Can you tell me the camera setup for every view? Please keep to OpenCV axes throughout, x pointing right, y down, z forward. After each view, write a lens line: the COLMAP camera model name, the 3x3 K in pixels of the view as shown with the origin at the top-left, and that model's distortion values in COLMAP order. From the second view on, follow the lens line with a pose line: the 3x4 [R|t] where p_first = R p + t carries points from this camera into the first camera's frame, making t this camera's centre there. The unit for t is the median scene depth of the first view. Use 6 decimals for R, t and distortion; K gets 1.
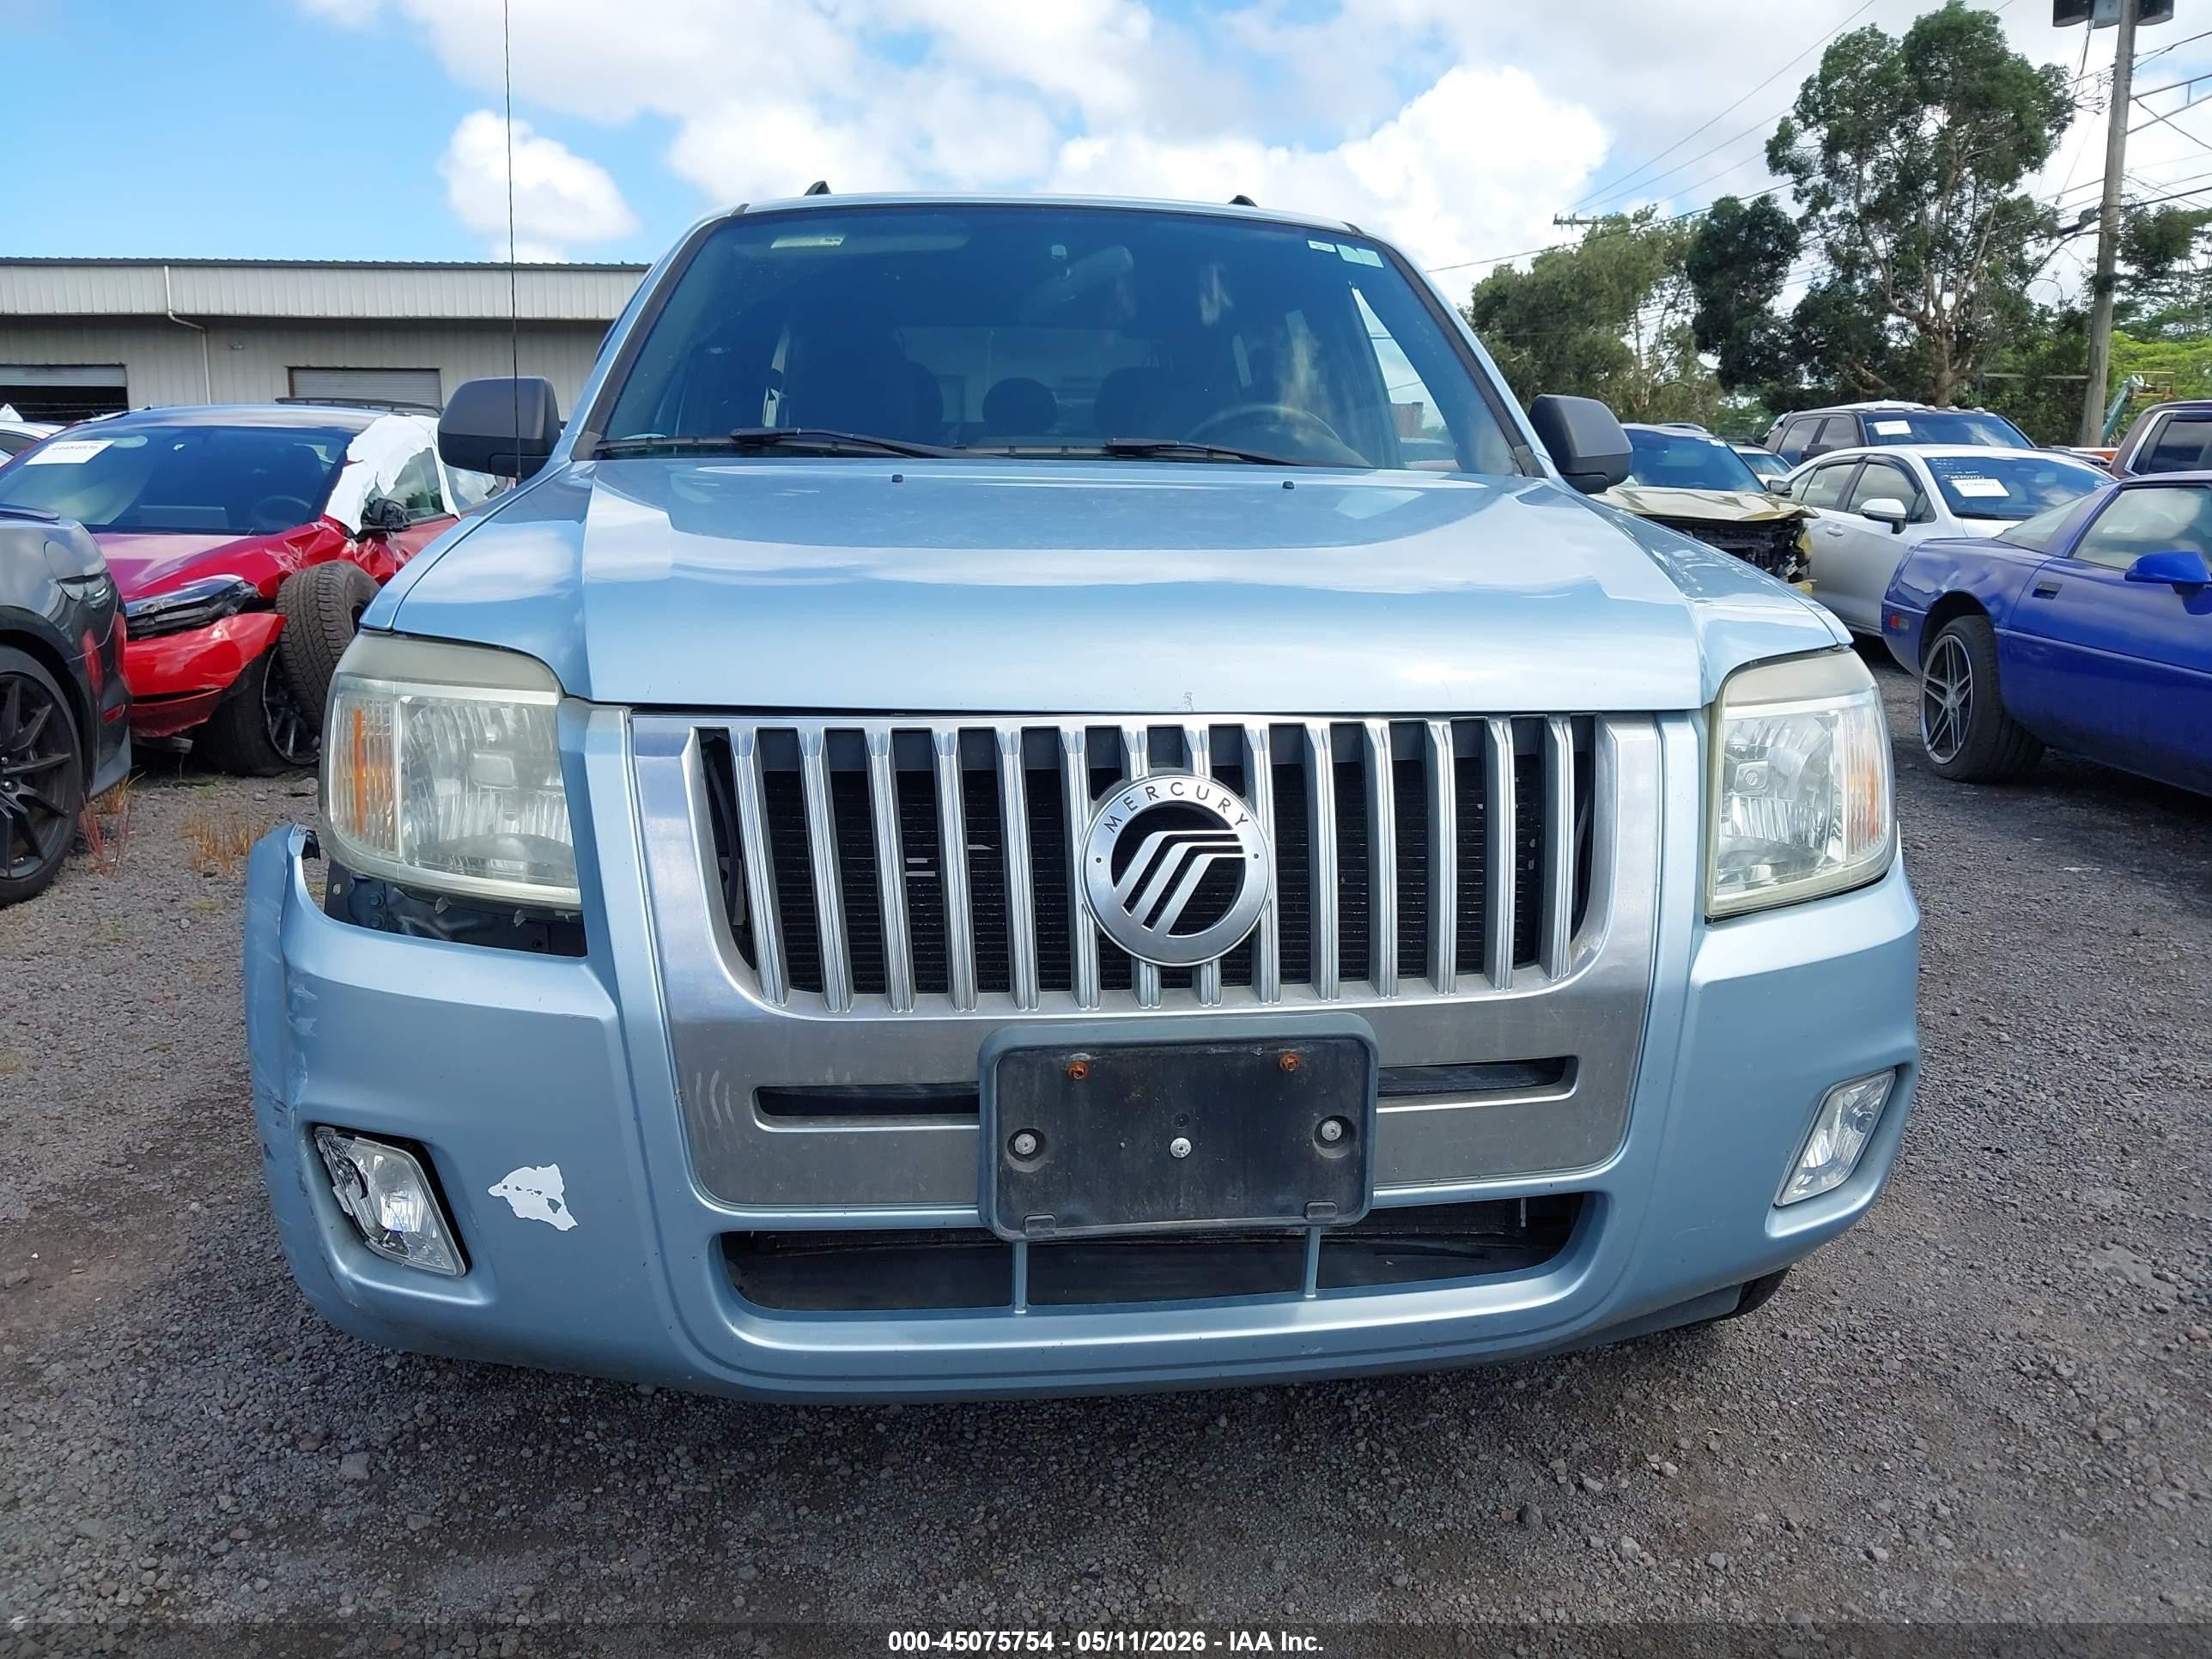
lens RADIAL K [[1795.0, 0, 1106.0], [0, 1795.0, 829.5], [0, 0, 1]] dist [0.012888, -0.009316]
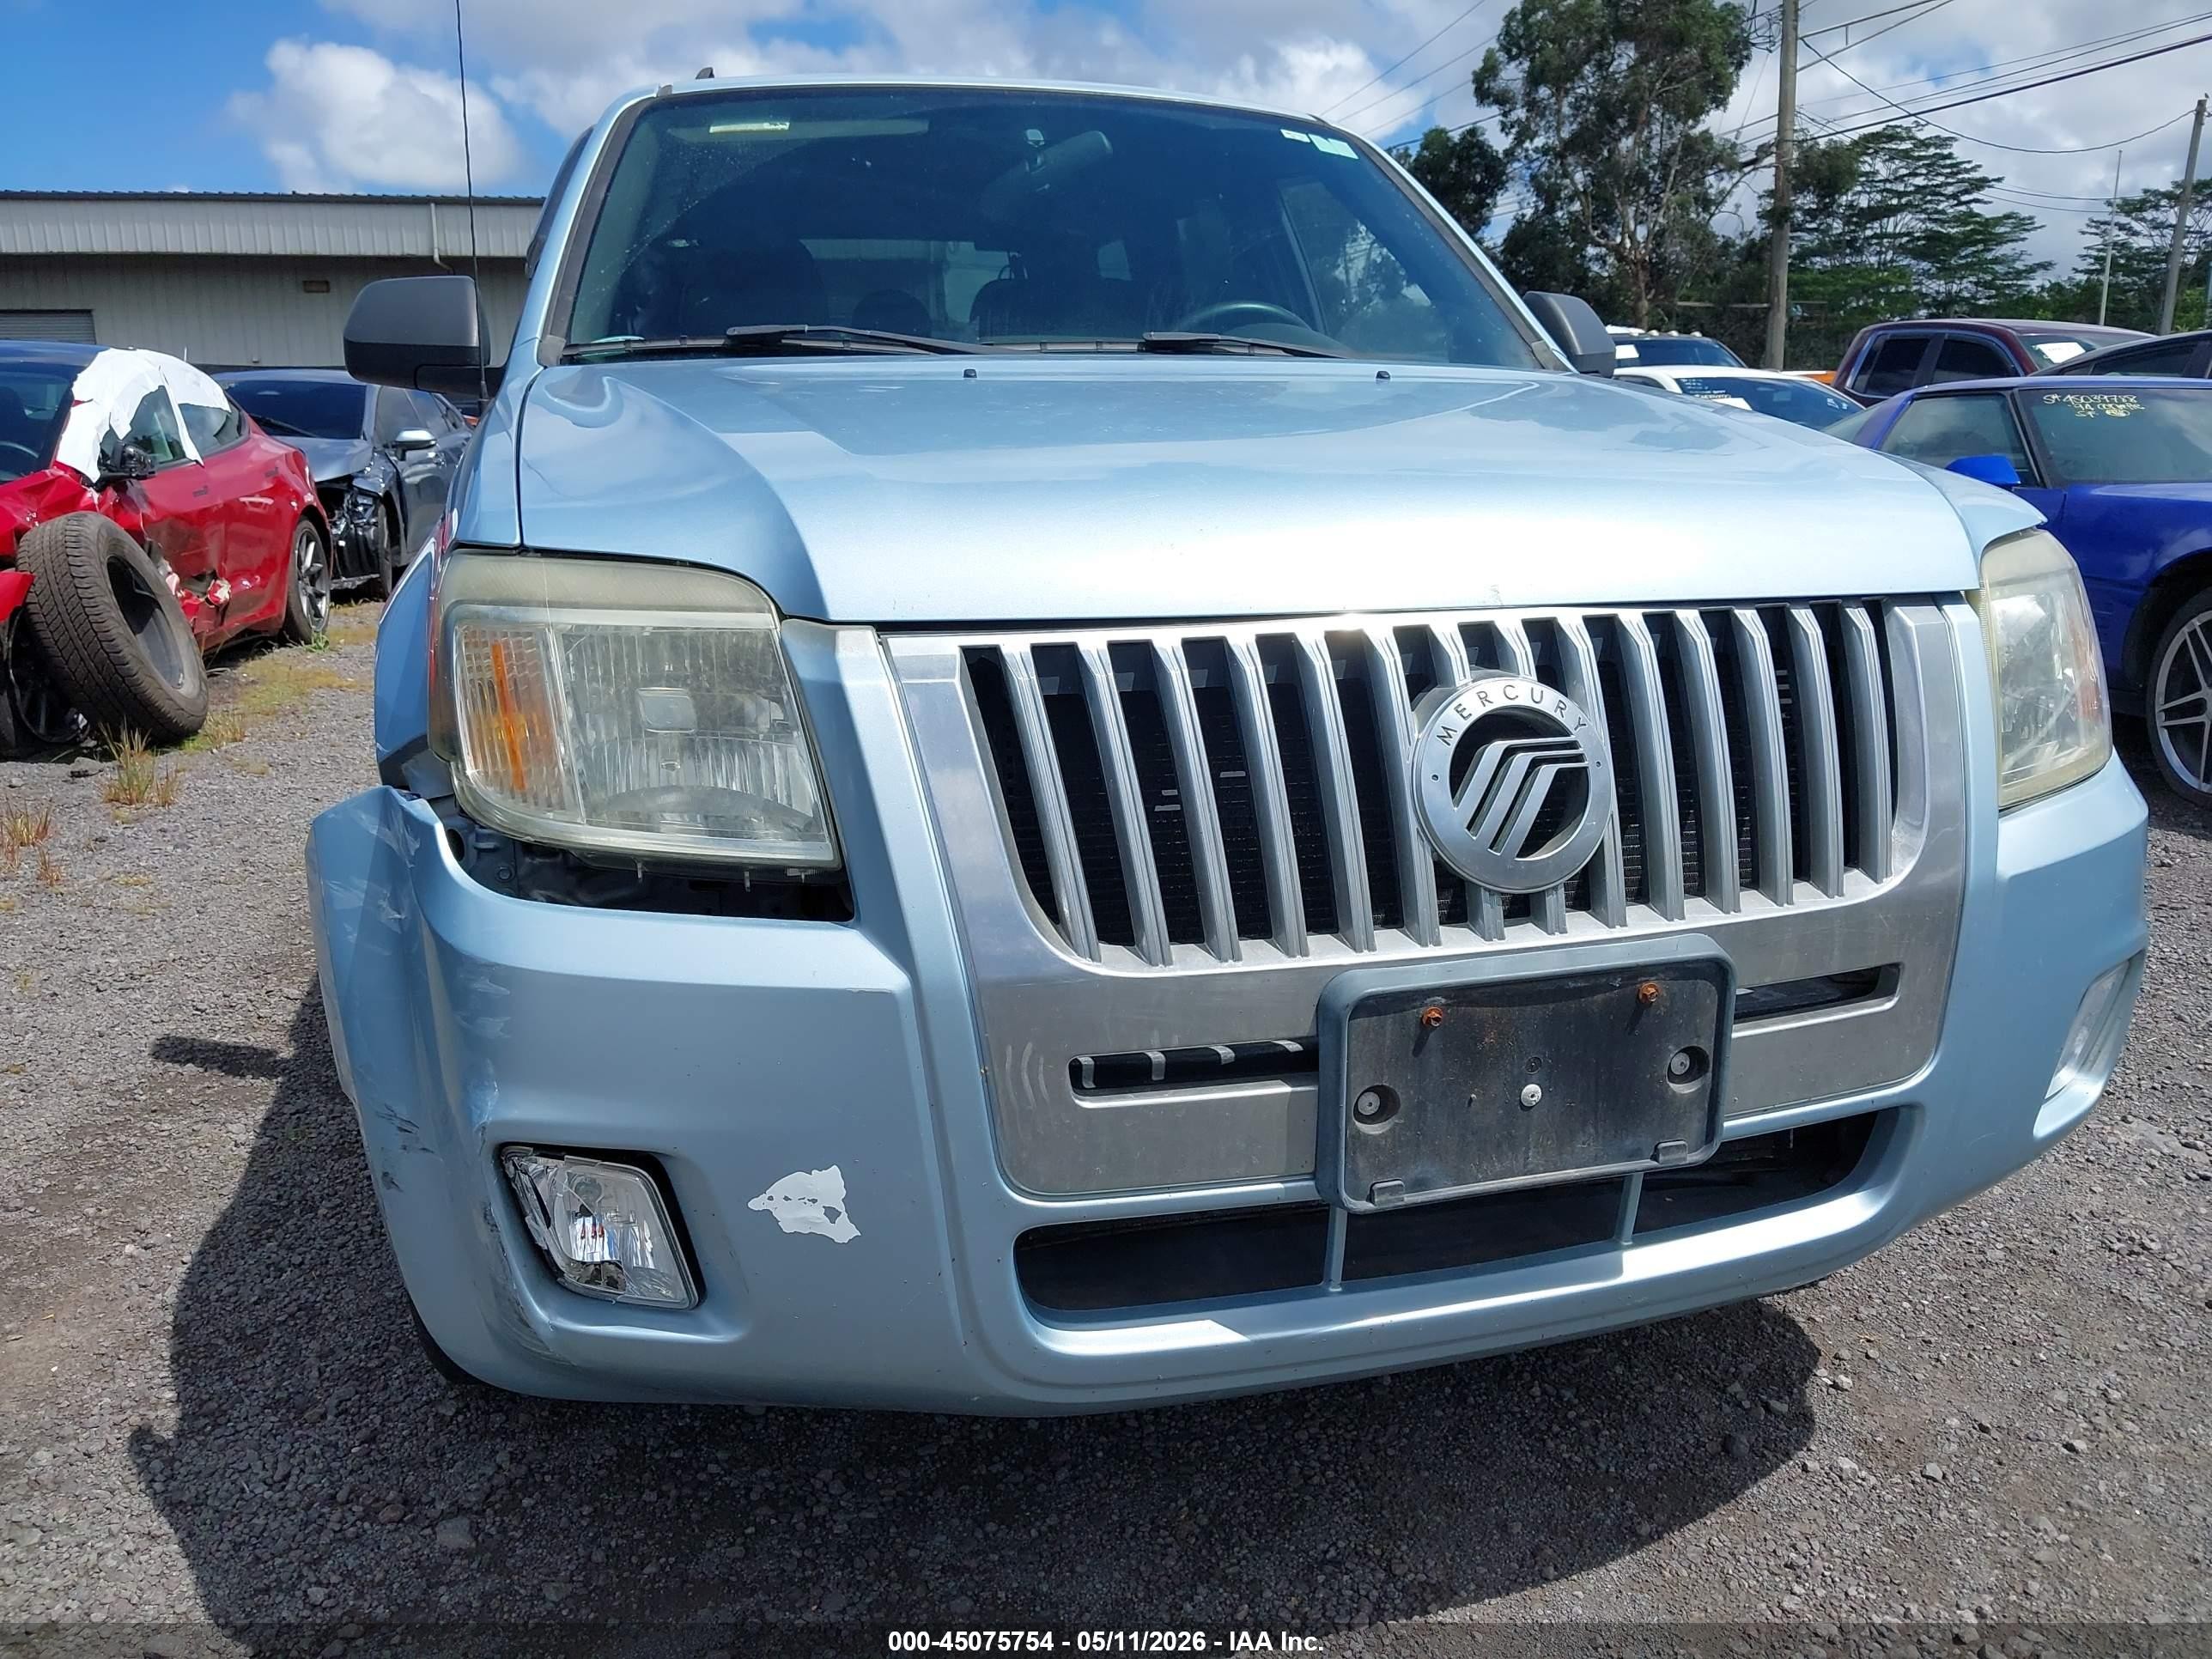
lens RADIAL K [[1801.6, 0, 1106.0], [0, 1801.6, 829.5], [0, 0, 1]] dist [0.005557, -0.004791]
pose [[0.986273, -0.053602, 0.156178, -0.223873], [0.048757, 0.998208, 0.034694, 0.003045], [-0.157758, -0.026603, 0.987119, 0.108338]]
